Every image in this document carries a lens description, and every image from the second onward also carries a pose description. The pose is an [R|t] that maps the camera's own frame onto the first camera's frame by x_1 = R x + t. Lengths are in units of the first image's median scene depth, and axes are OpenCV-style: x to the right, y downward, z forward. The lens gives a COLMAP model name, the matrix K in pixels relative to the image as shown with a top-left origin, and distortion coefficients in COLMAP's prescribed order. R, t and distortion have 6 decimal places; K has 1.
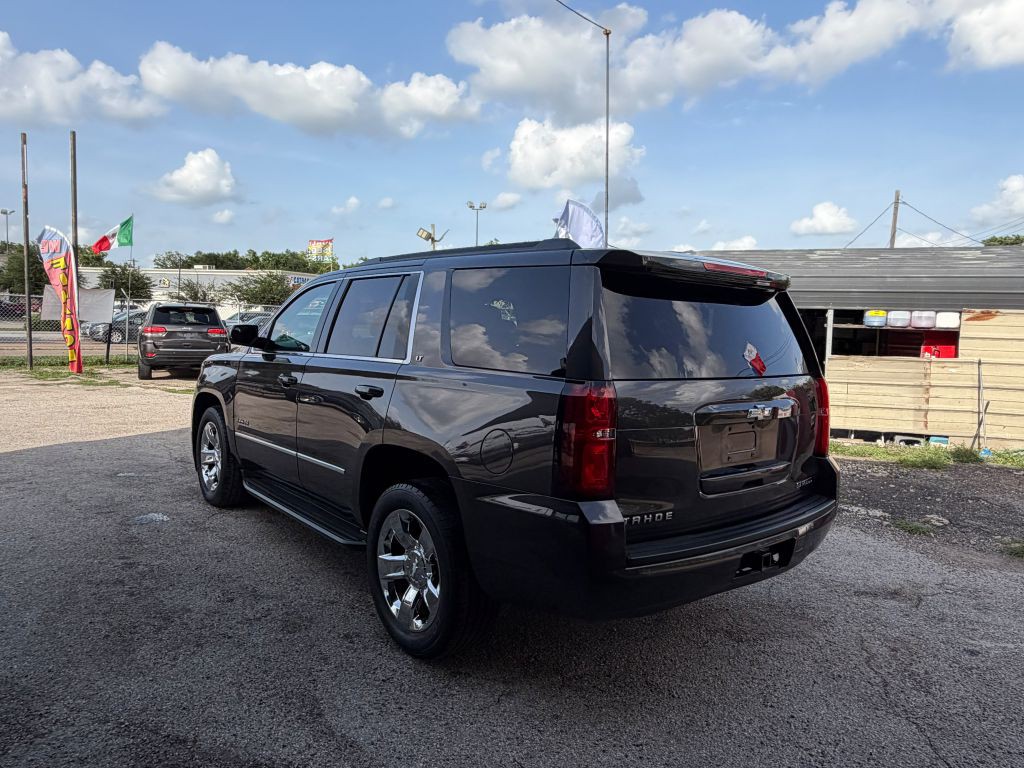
lens RADIAL K [[684.6, 0, 506.5], [0, 684.6, 382.8], [0, 0, 1]] dist [-0.001550, 0.002407]
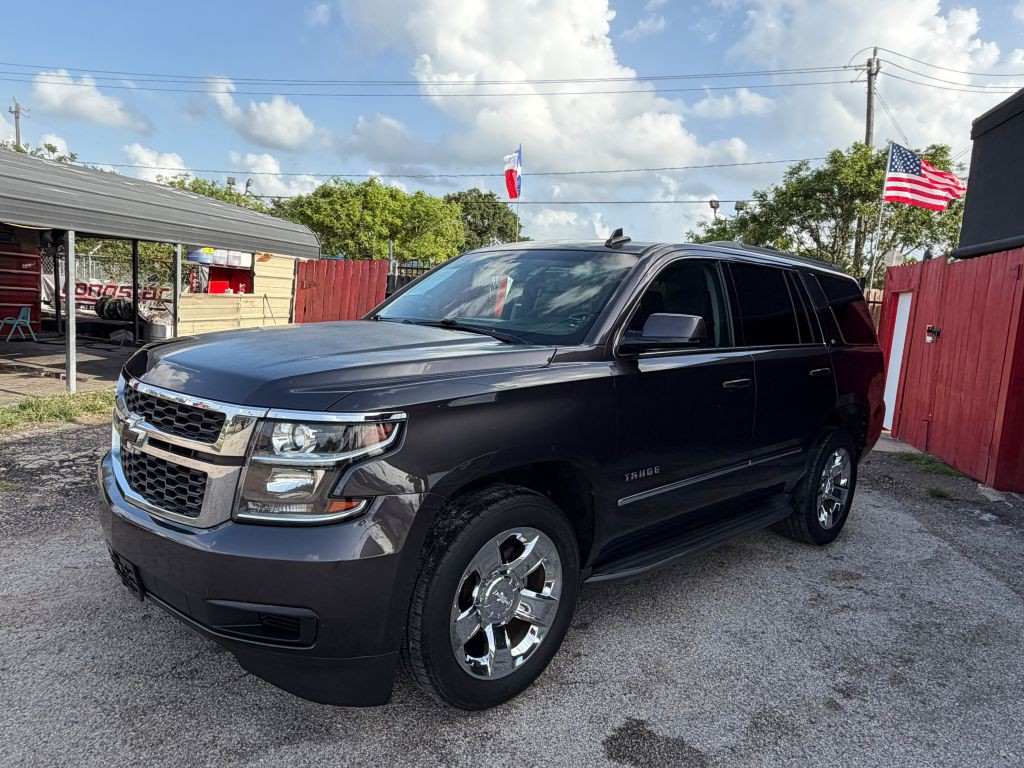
lens RADIAL K [[684.8, 0, 512.0], [0, 684.8, 384.0], [0, 0, 1]] dist [-0.001023, 0.001428]
pose [[-0.078360, -0.162516, 0.983590, -0.538130], [0.014571, 0.986331, 0.164129, -0.068621], [-0.996819, 0.027193, -0.074921, 0.649239]]
